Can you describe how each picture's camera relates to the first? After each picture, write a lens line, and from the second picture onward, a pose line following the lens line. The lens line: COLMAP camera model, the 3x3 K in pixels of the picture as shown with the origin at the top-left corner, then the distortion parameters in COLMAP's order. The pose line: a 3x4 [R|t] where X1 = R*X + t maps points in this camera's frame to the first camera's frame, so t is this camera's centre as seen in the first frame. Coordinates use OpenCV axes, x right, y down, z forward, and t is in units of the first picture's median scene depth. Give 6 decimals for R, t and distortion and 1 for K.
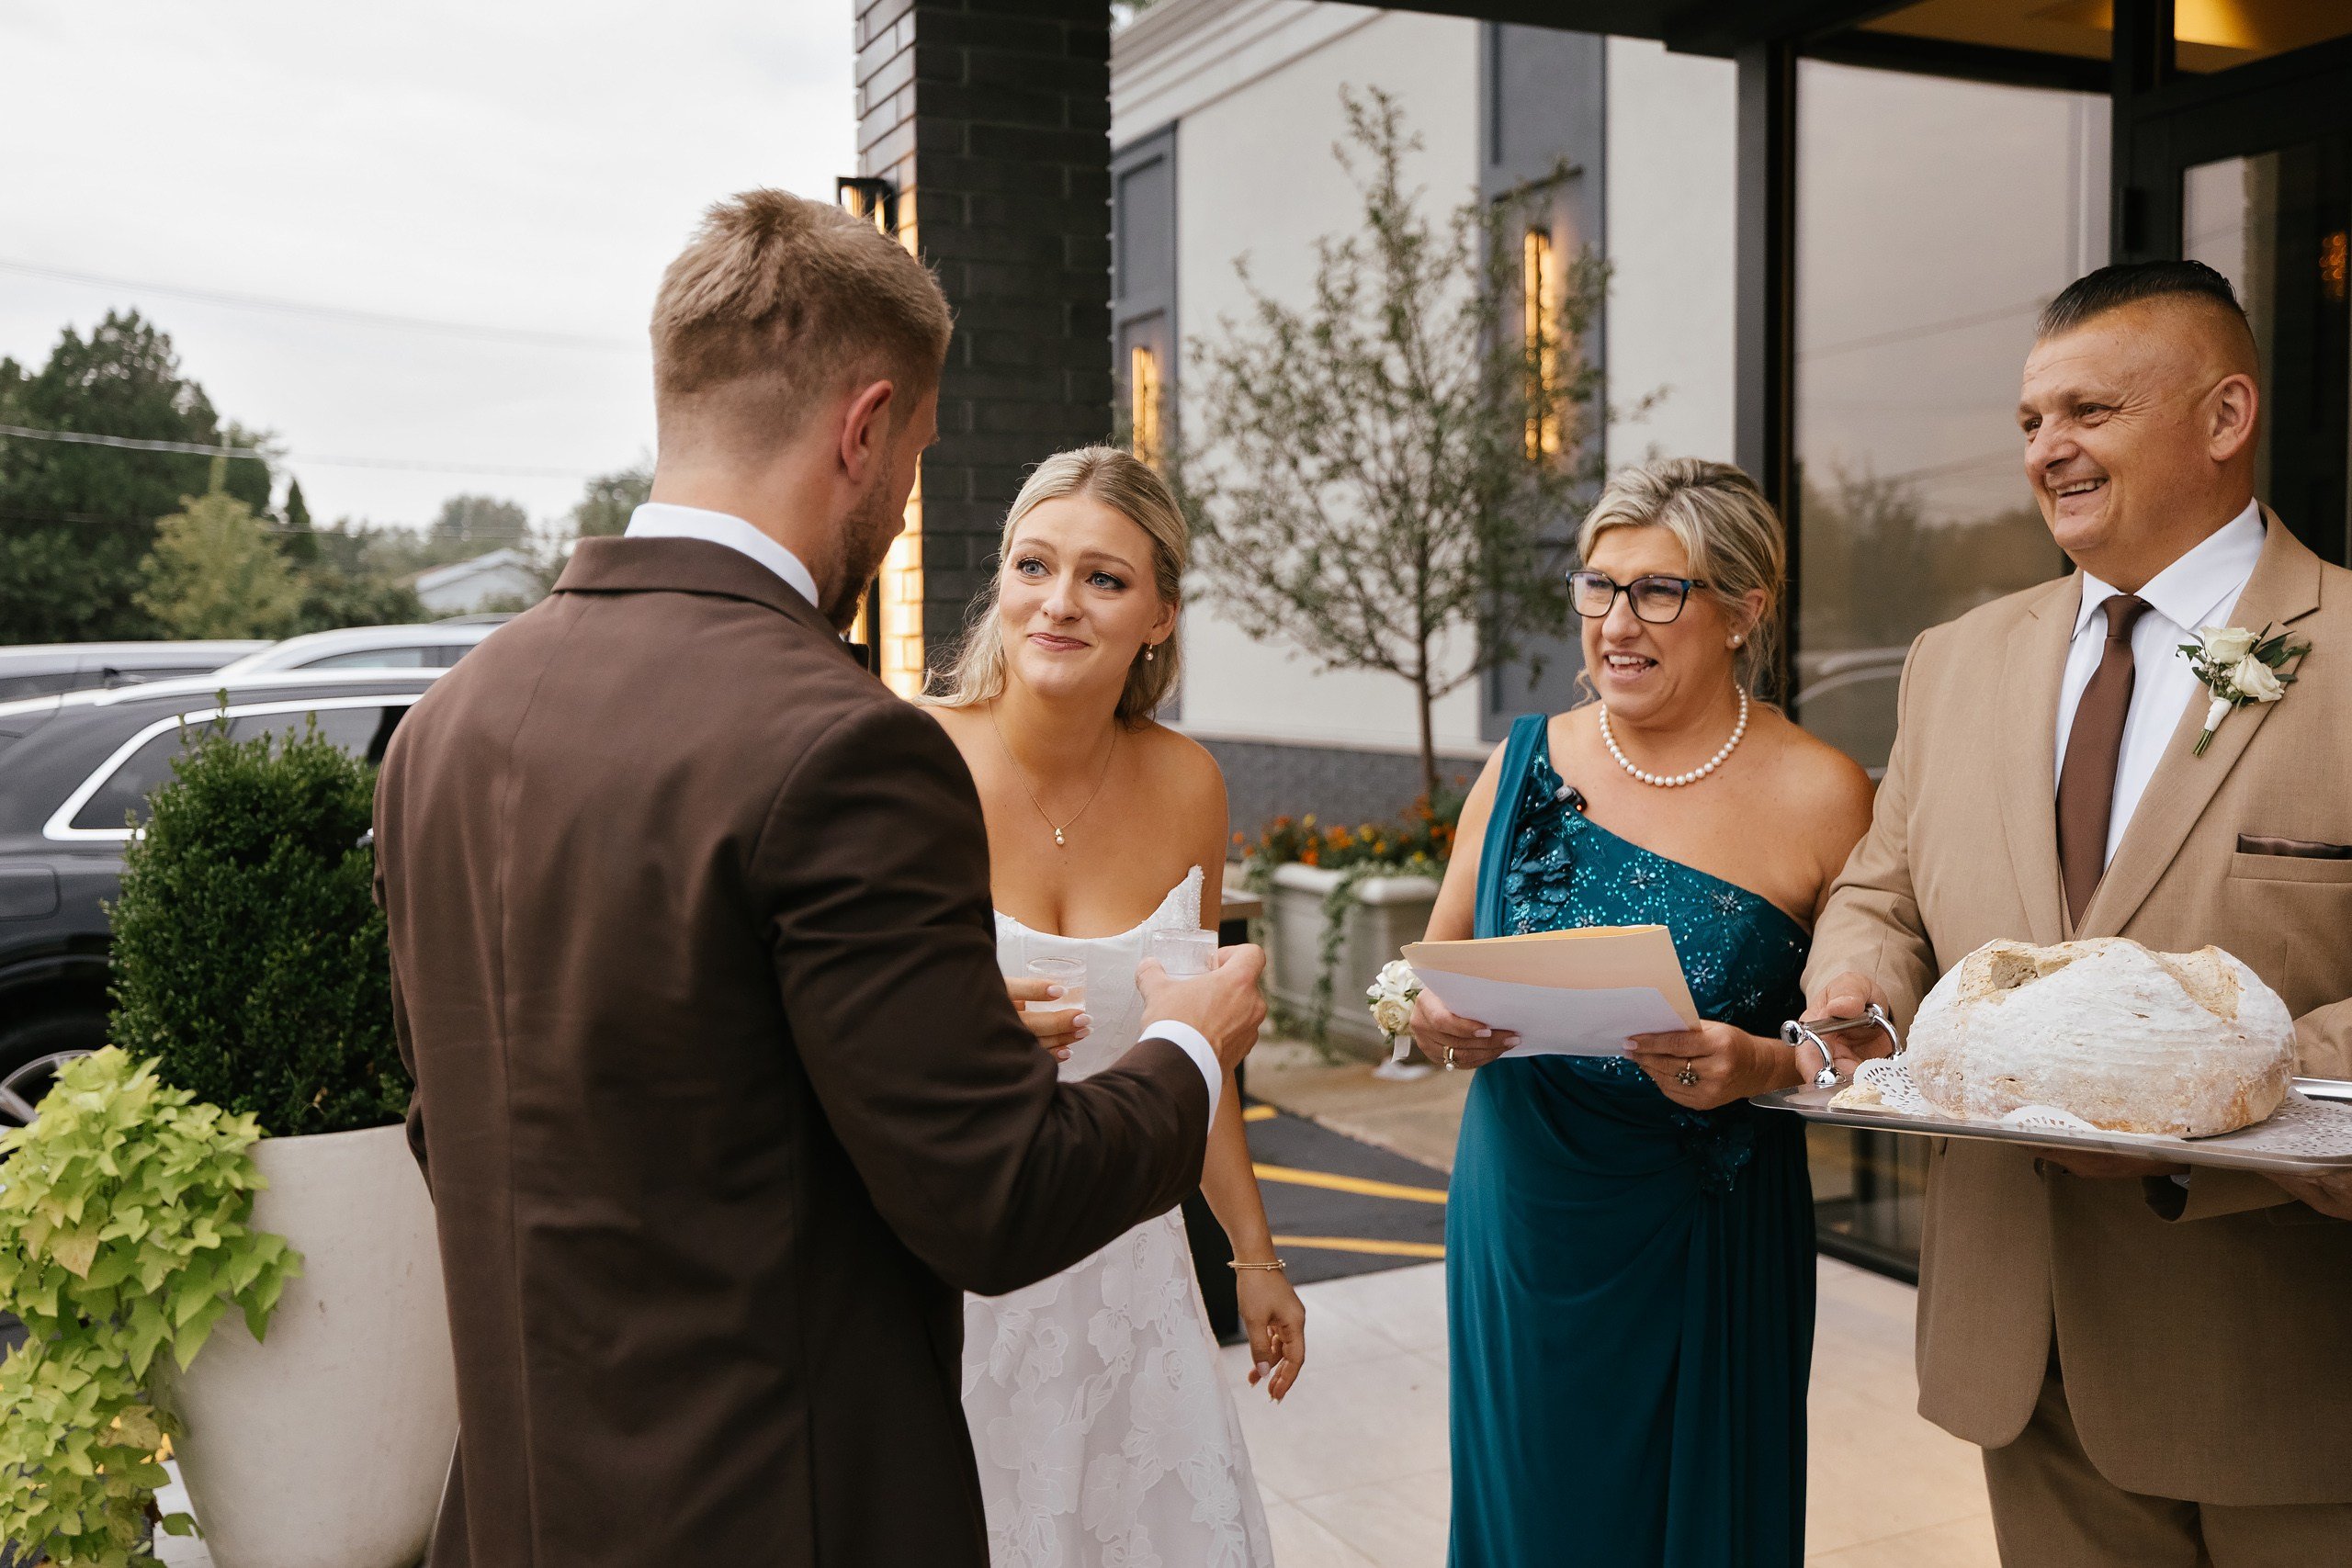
lens RADIAL K [[2316.7, 0, 1176.0], [0, 2316.7, 784.0], [0, 0, 1]] dist [0.001158, 0.031289]
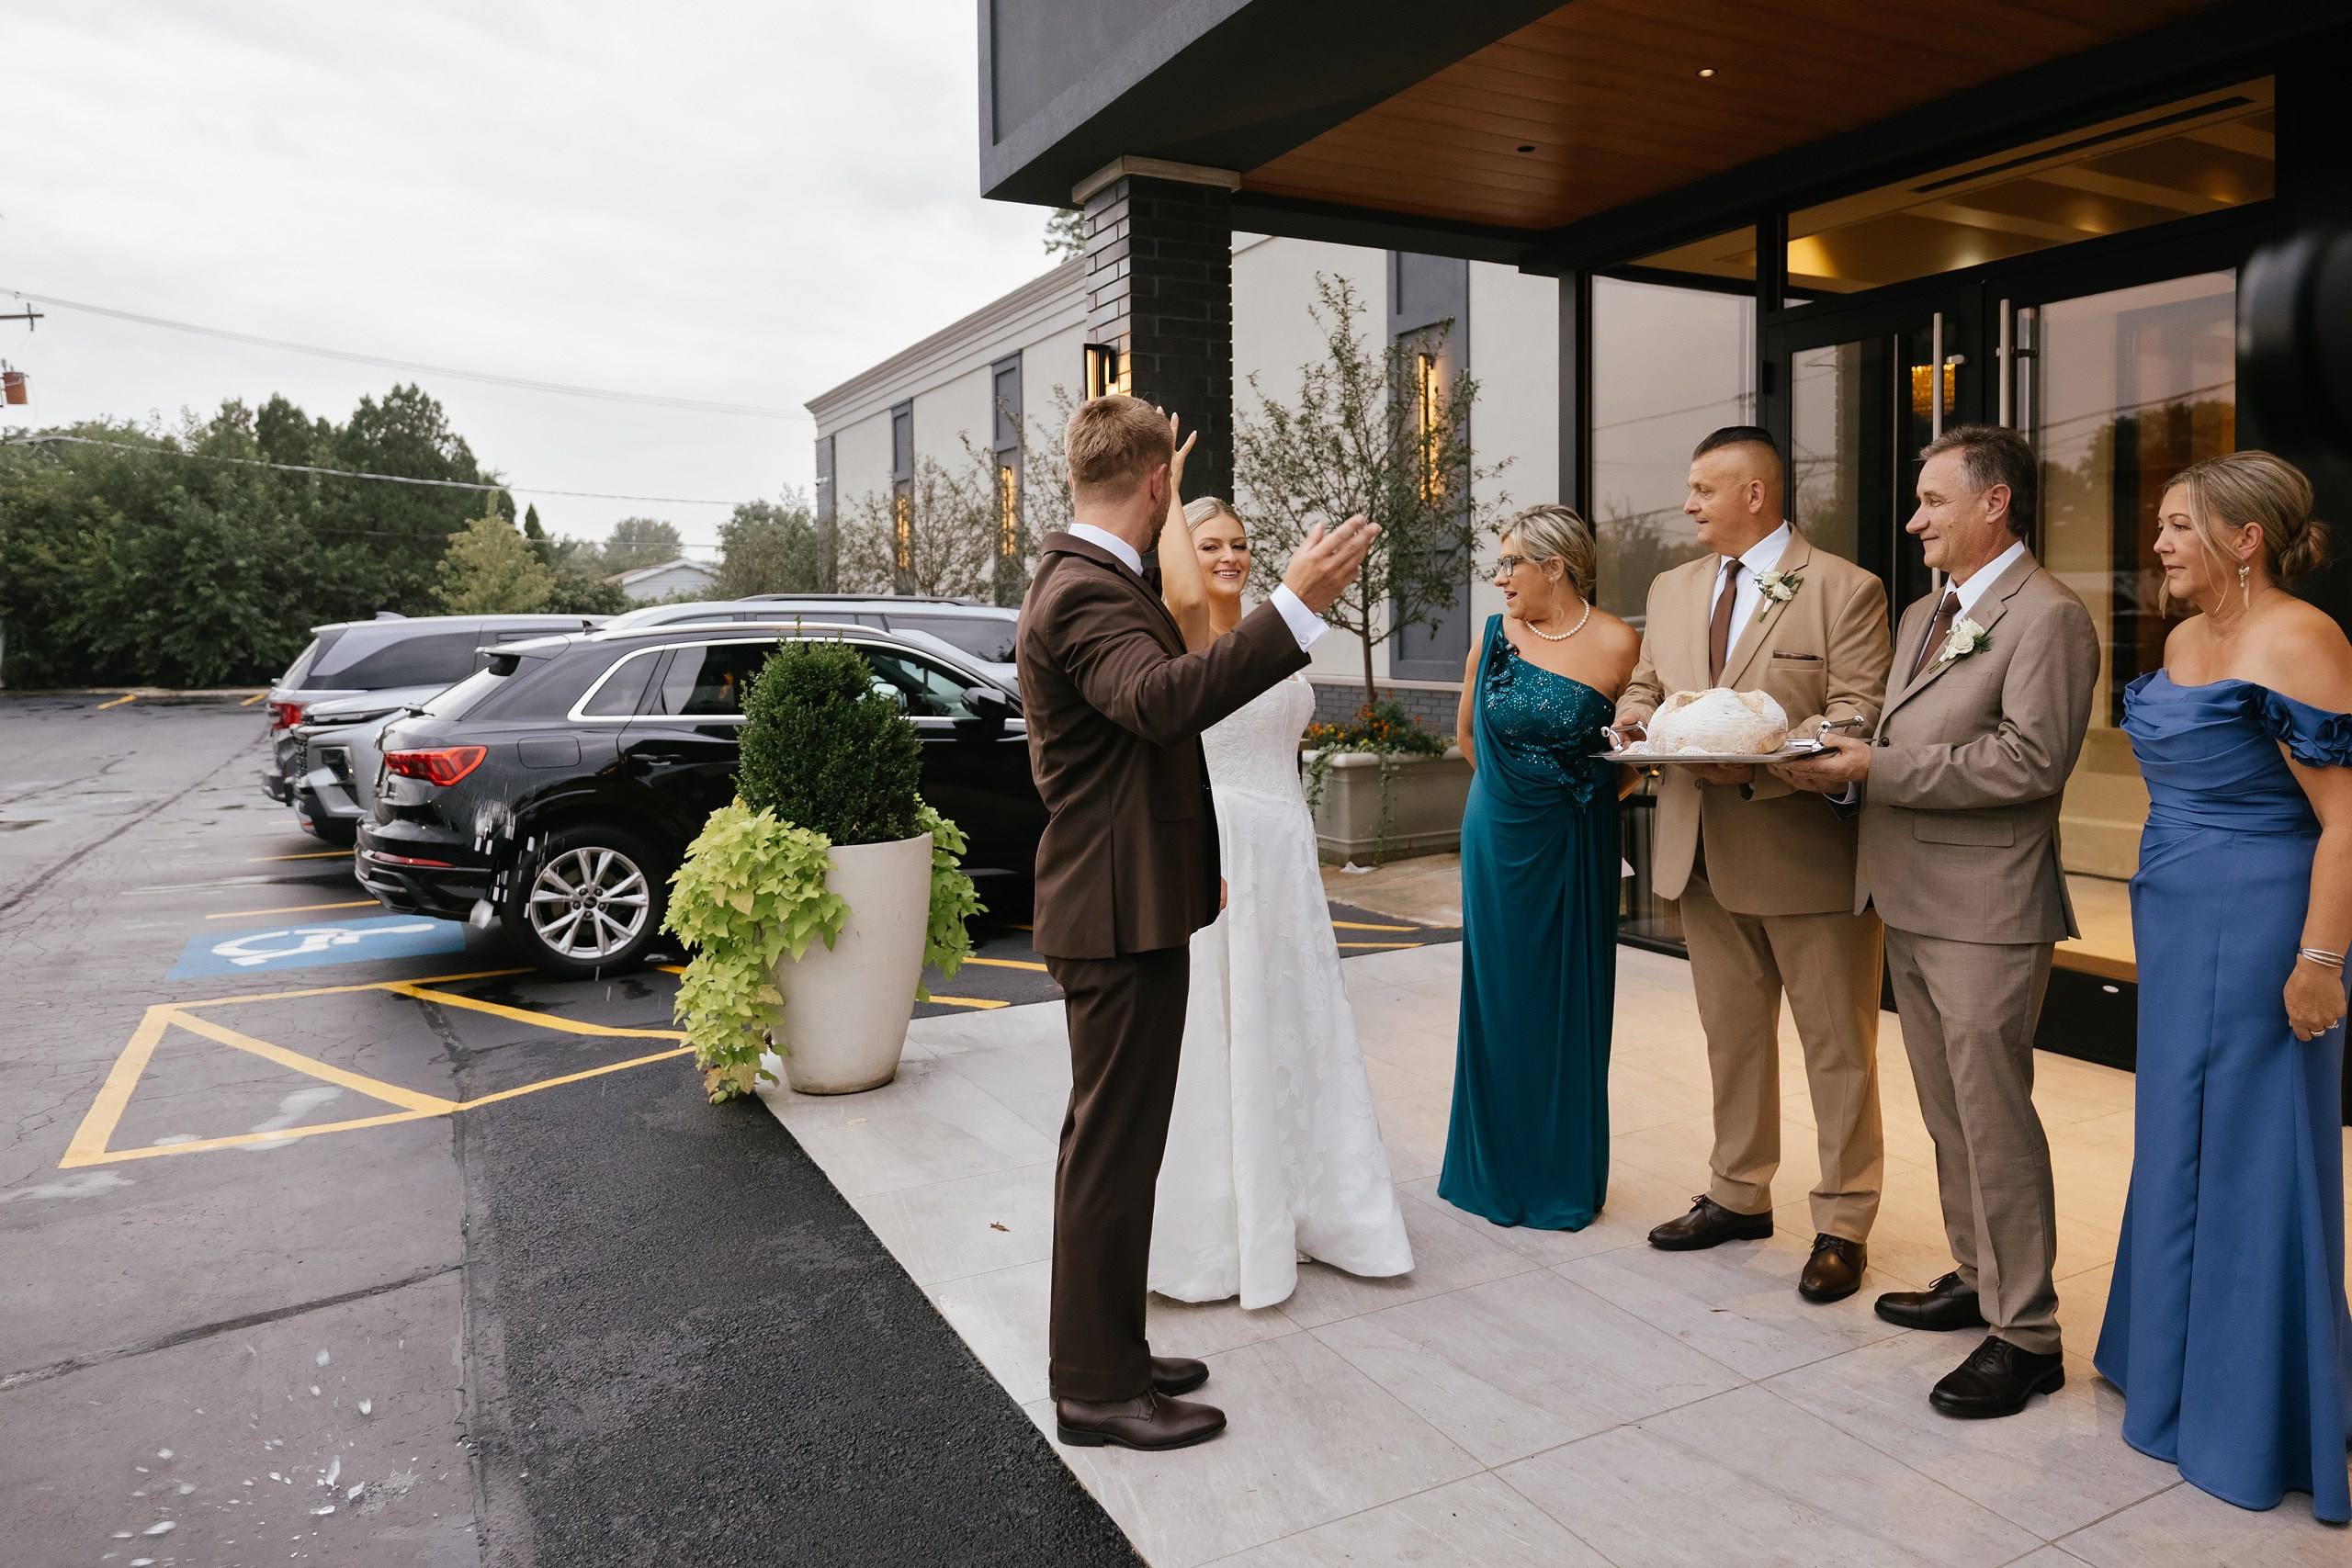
lens RADIAL K [[1643.8, 0, 1333.1], [0, 1643.8, 728.2], [0, 0, 1]] dist [0.000545, -0.003481]
pose [[0.993607, -0.007807, 0.112620, -0.051333], [0.007784, 0.999969, 0.000643, 0.022410], [-0.112622, 0.000238, 0.993638, -0.164132]]
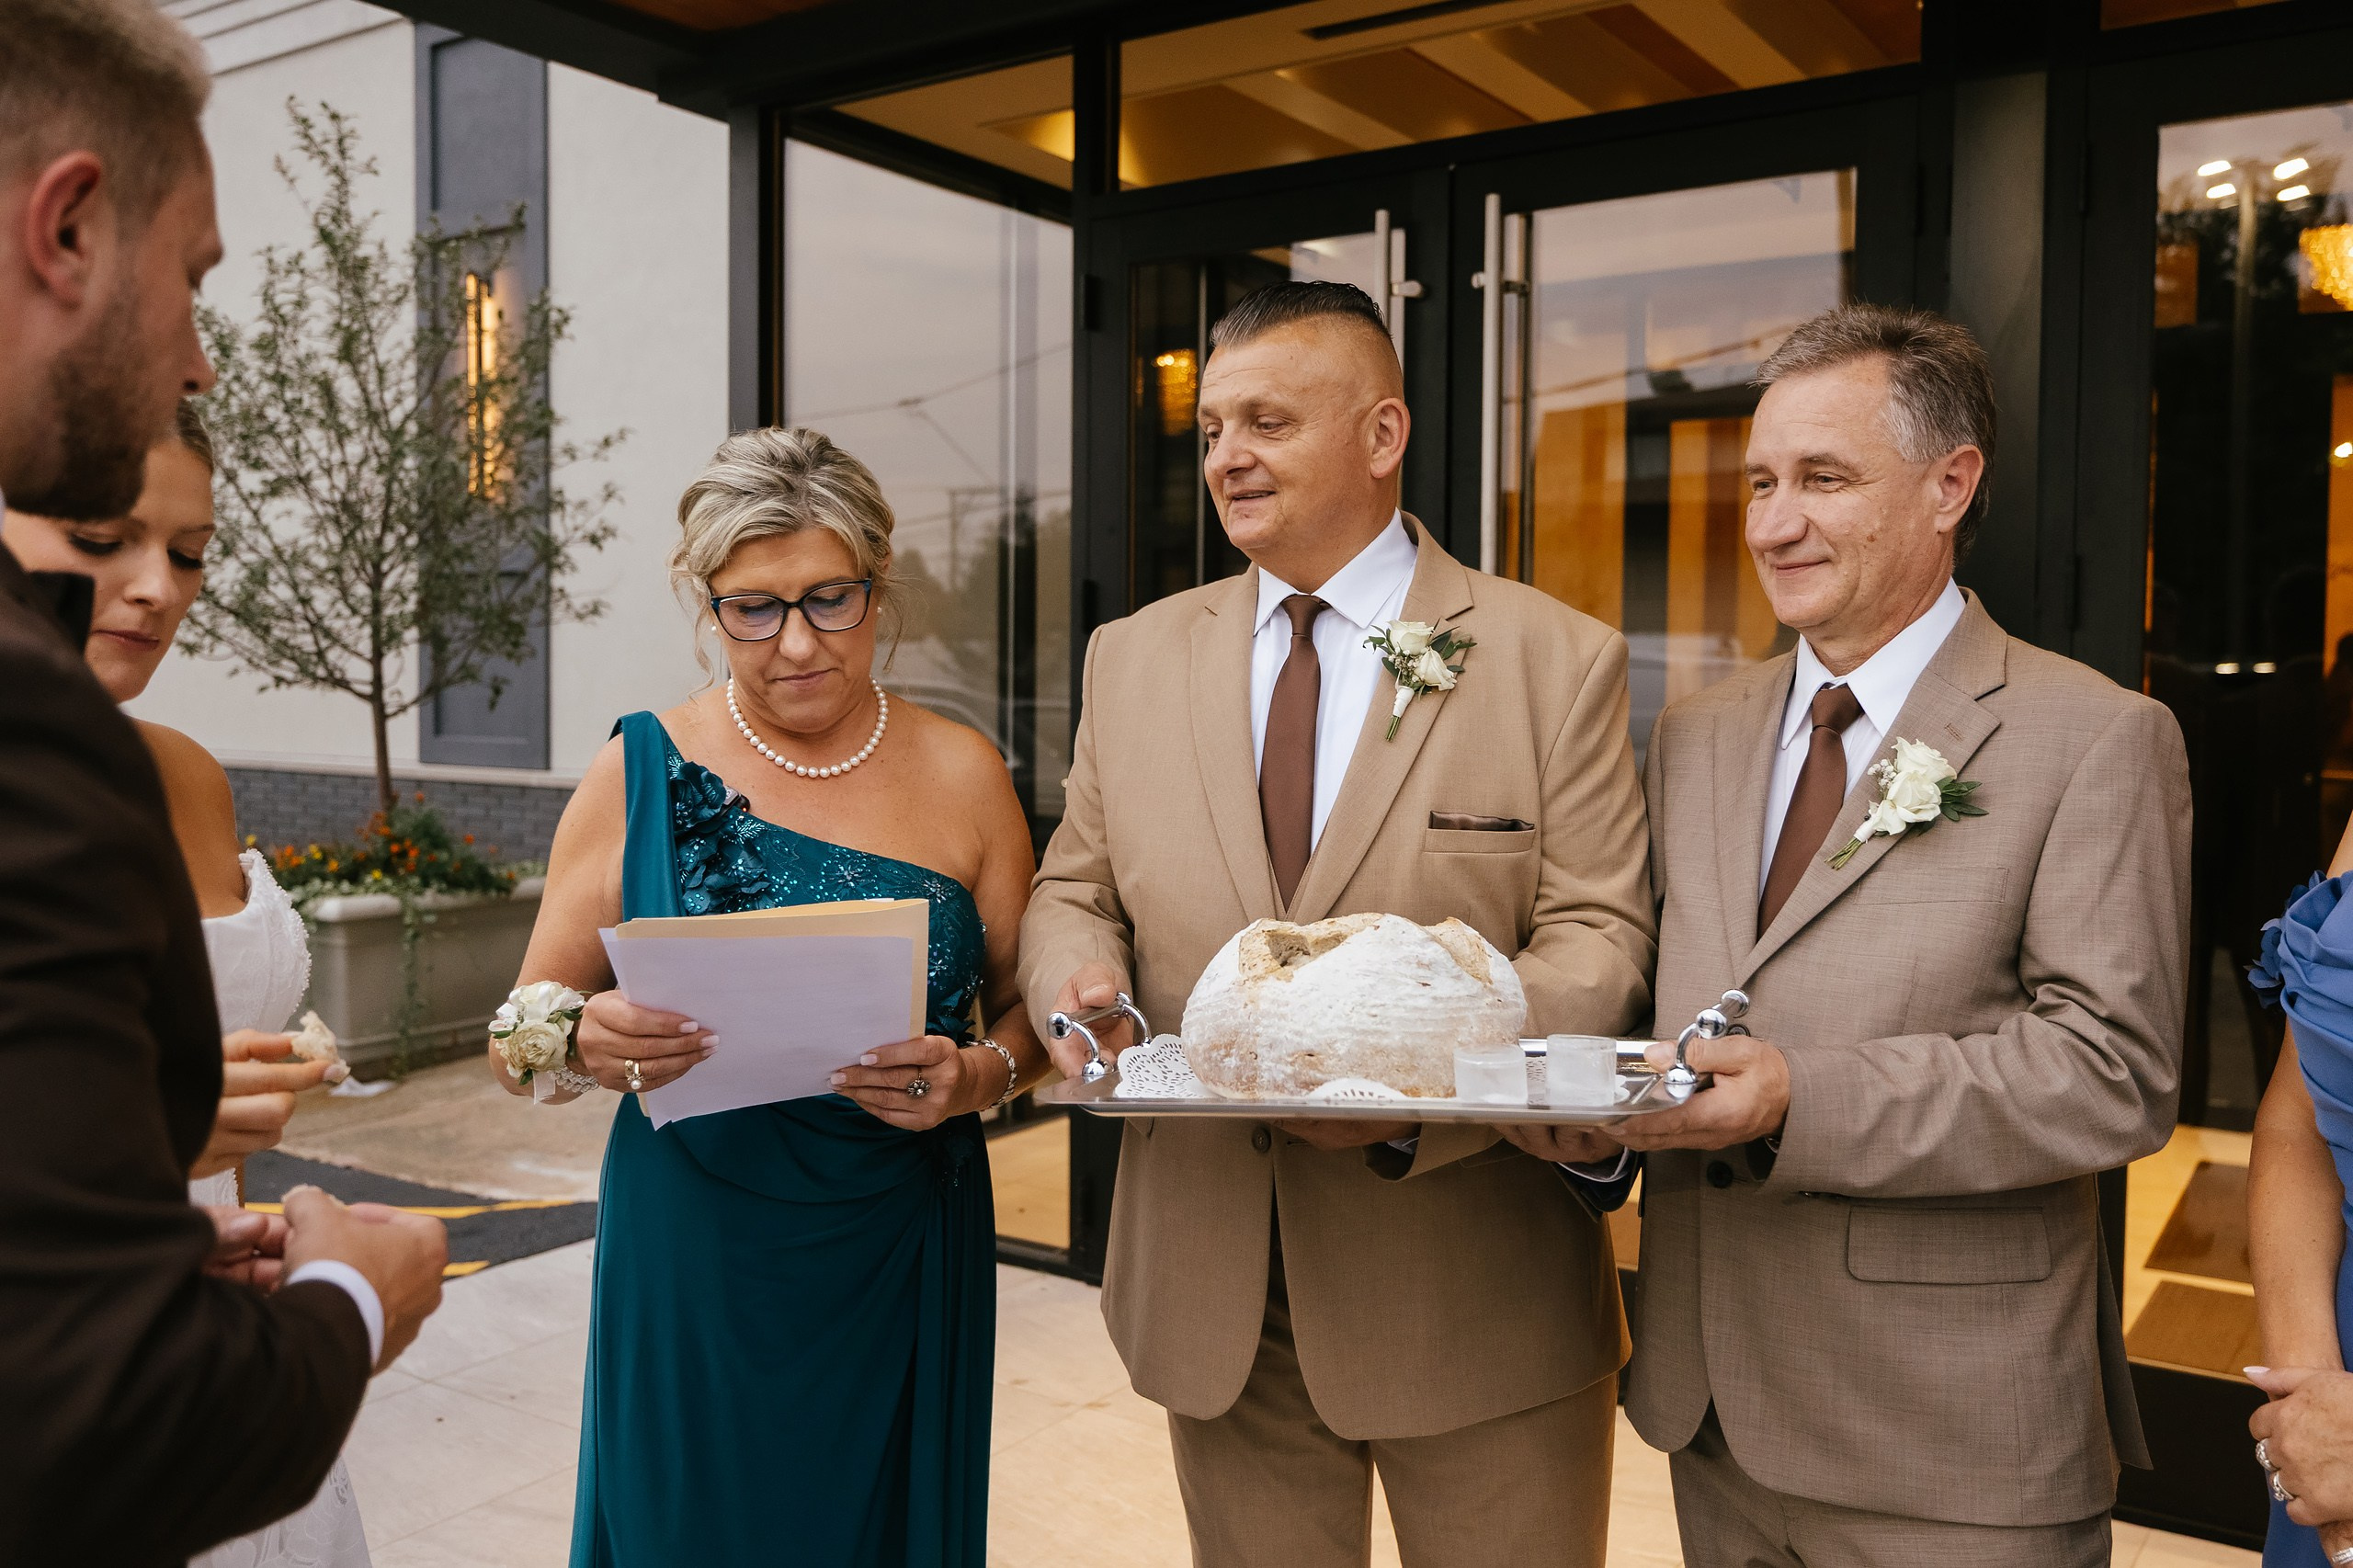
lens RADIAL K [[2019.8, 0, 1259.9], [0, 2019.8, 772.2], [0, 0, 1]] dist [0.001298, 0.011600]
pose [[0.856337, -0.004126, 0.516401, -0.020722], [0.012362, 0.999845, -0.012510, 0.003013], [-0.516270, 0.017097, 0.856256, 0.049920]]
